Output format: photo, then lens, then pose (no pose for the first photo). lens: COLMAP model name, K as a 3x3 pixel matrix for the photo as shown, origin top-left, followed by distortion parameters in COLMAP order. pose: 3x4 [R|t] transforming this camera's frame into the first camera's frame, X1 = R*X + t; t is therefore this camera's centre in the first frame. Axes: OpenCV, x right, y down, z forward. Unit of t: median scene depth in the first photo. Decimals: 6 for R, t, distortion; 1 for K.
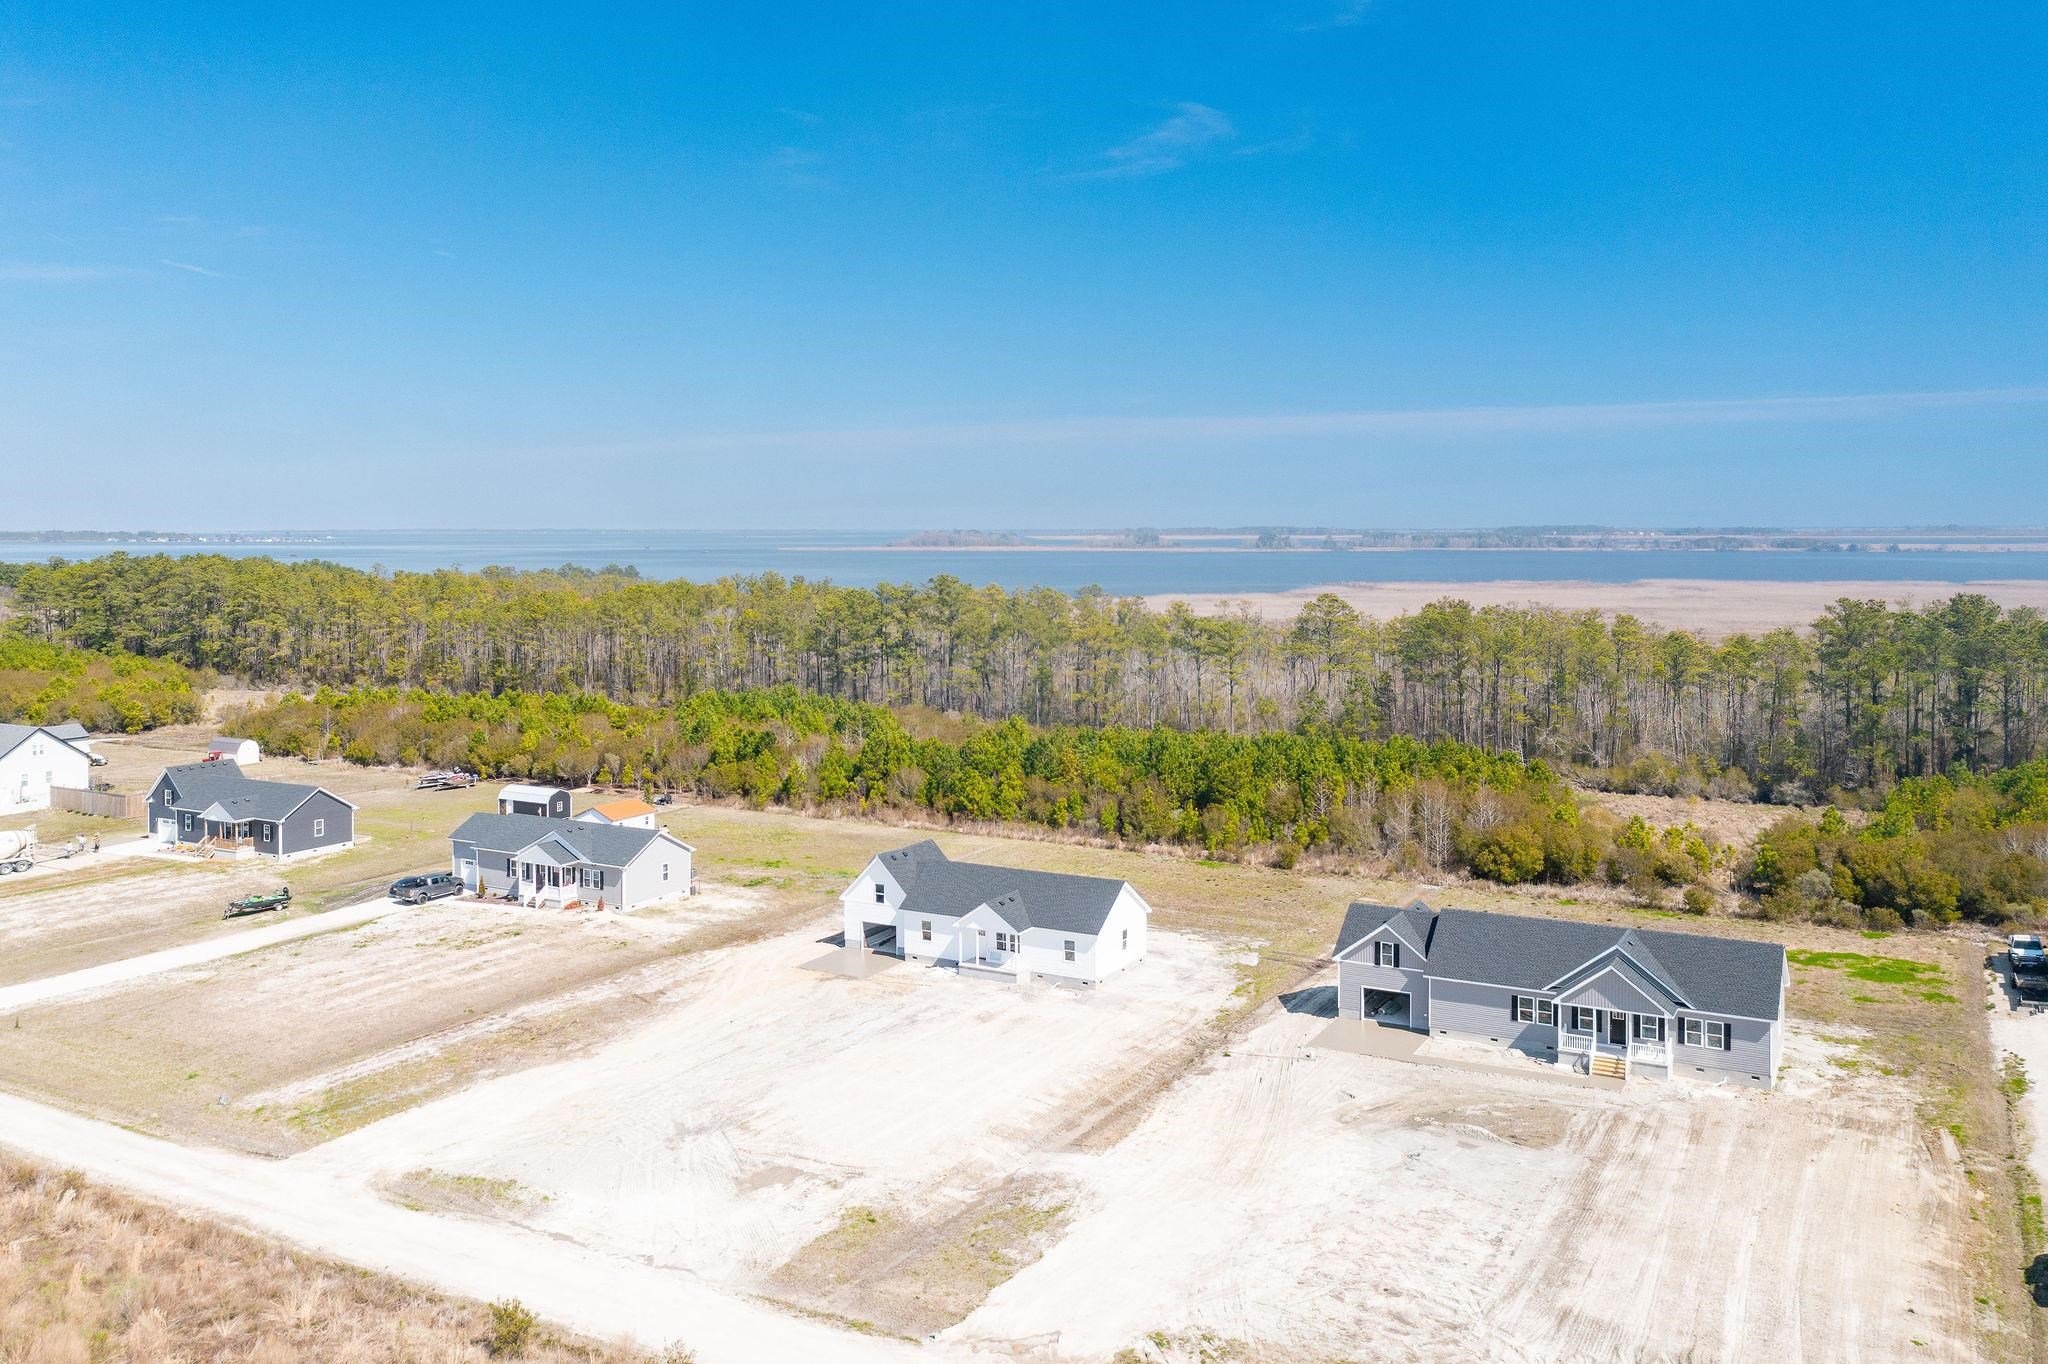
lens RADIAL K [[1634.4, 0, 1044.0], [0, 1634.4, 600.9], [0, 0, 1]] dist [-0.014671, 0.023153]
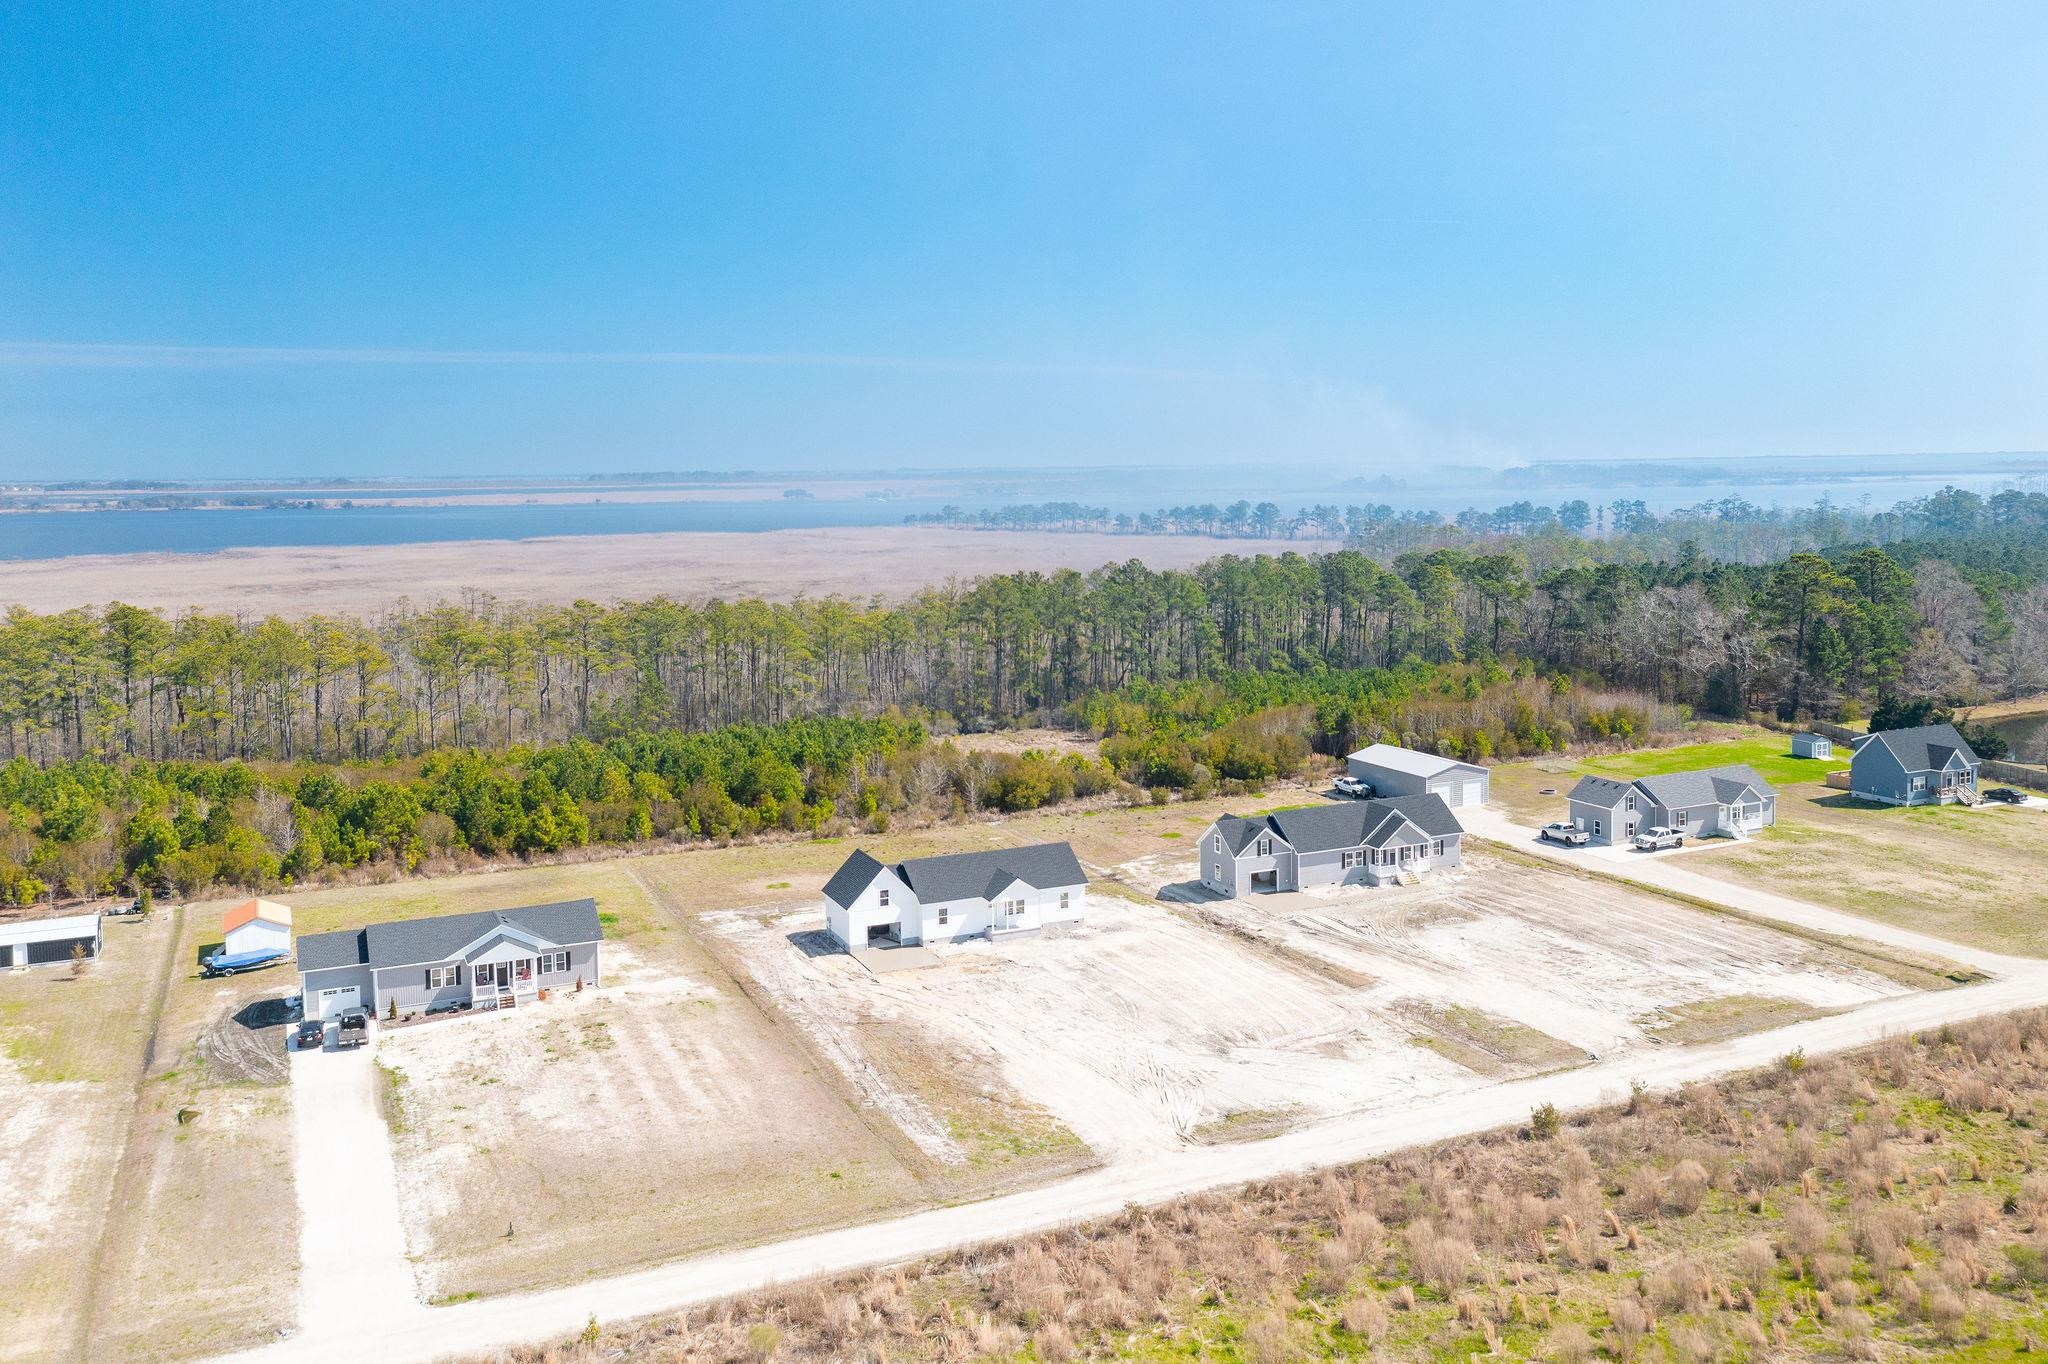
lens RADIAL K [[1634.4, 0, 1044.0], [0, 1634.4, 600.9], [0, 0, 1]] dist [-0.014671, 0.023153]
pose [[0.586486, -0.067802, 0.807117, -1.010974], [0.042160, 0.997695, 0.053176, -0.092988], [-0.808861, 0.002841, 0.587993, 0.240277]]
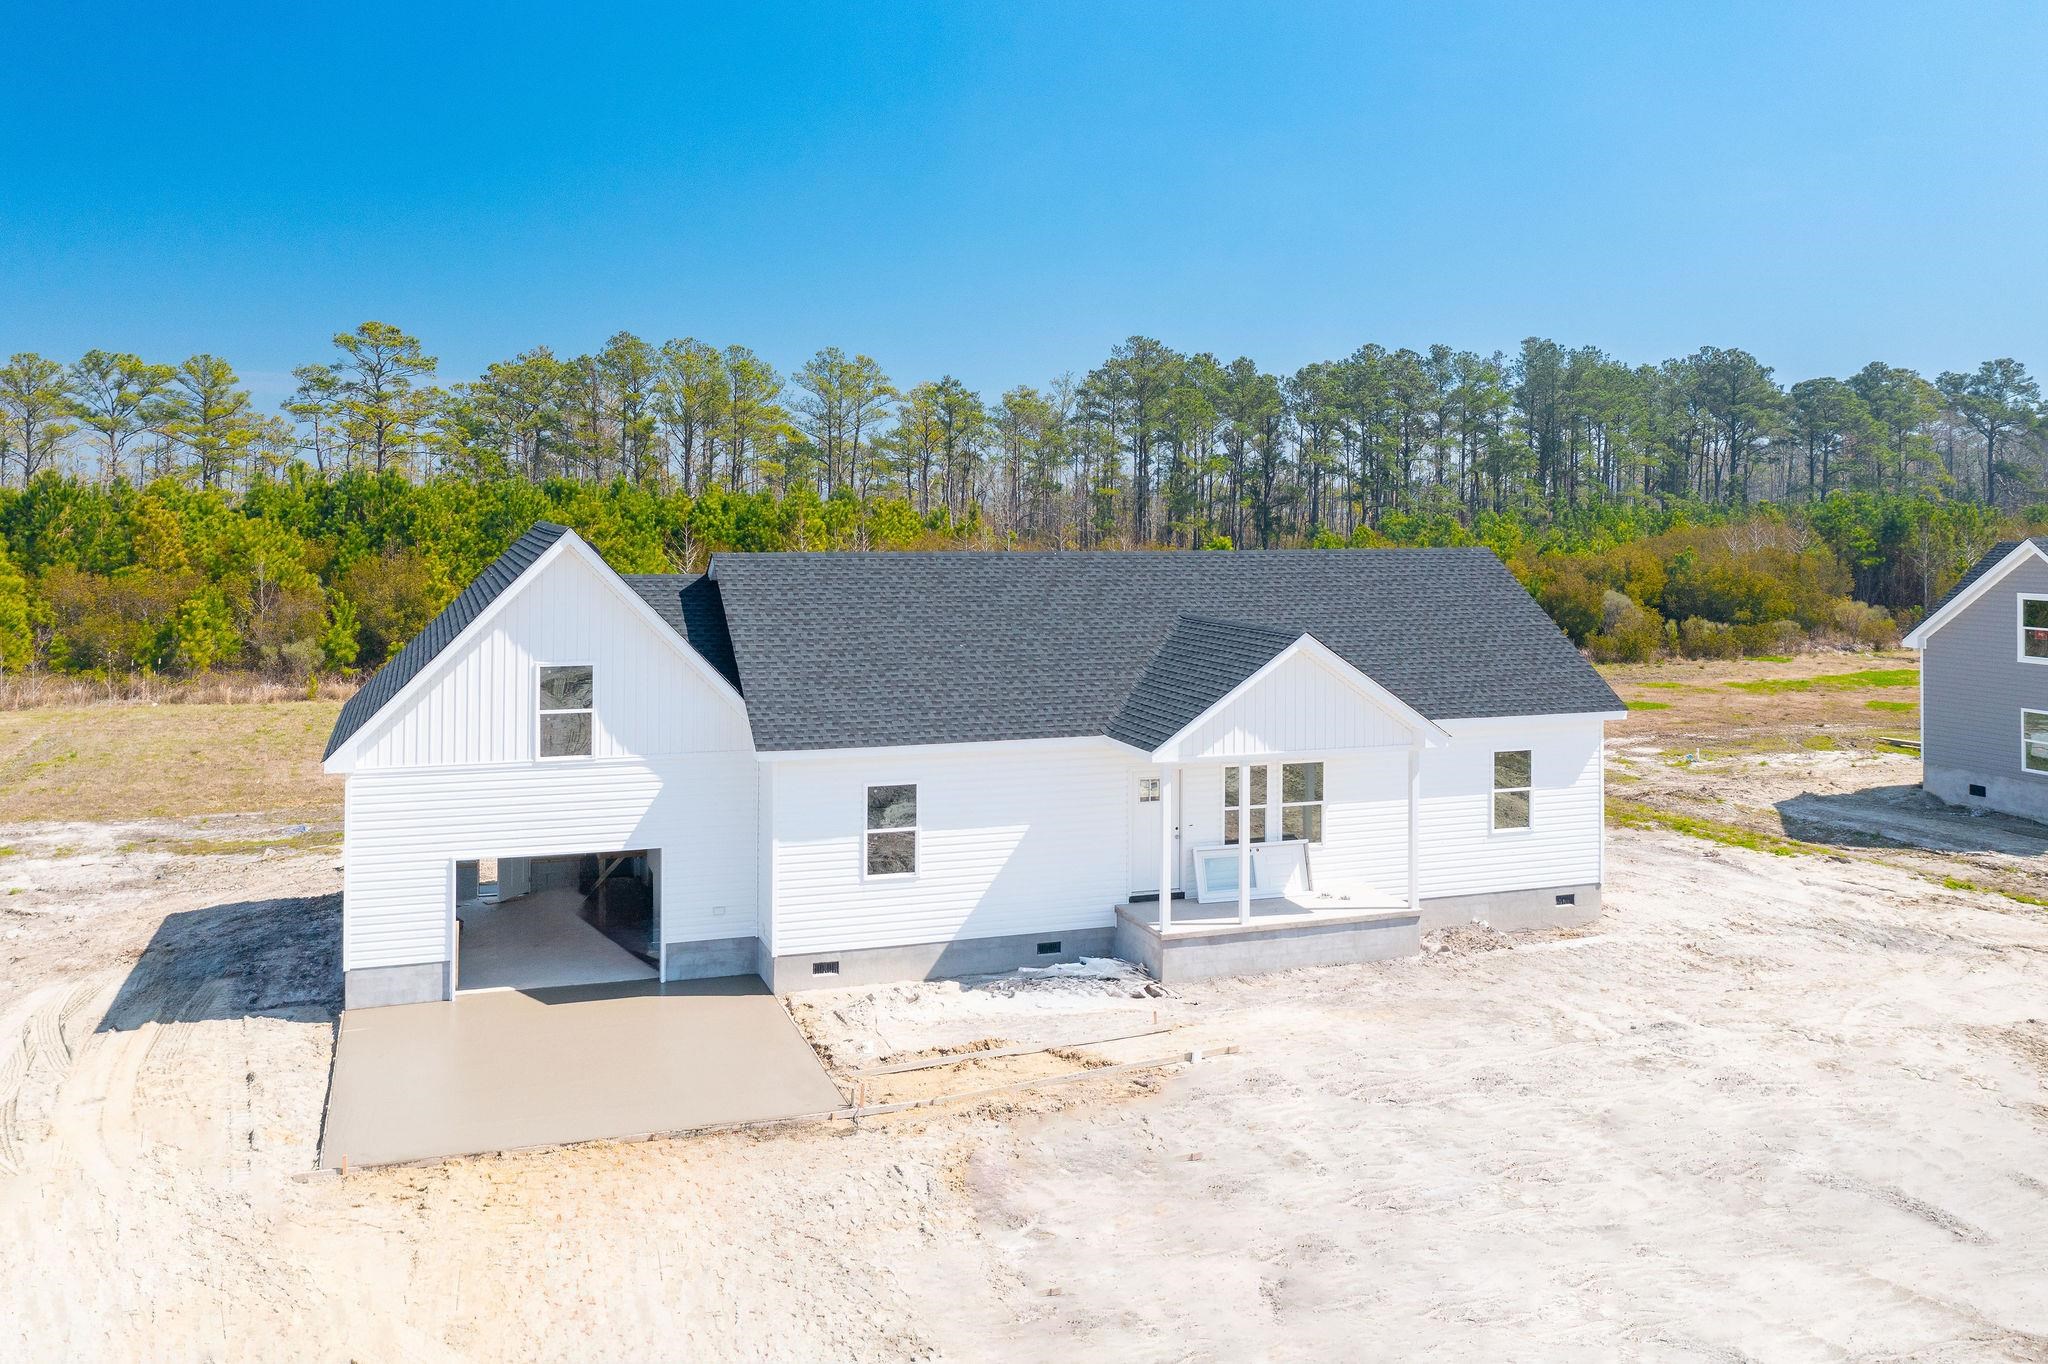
lens RADIAL K [[1646.5, 0, 1010.7], [0, 1646.5, 533.9], [0, 0, 1]] dist [0.002305, 0.003171]
pose [[0.662261, -0.006291, 0.749247, -0.233042], [0.028459, 0.999454, -0.016763, 0.171552], [-0.748733, 0.032424, 0.662078, 0.865532]]
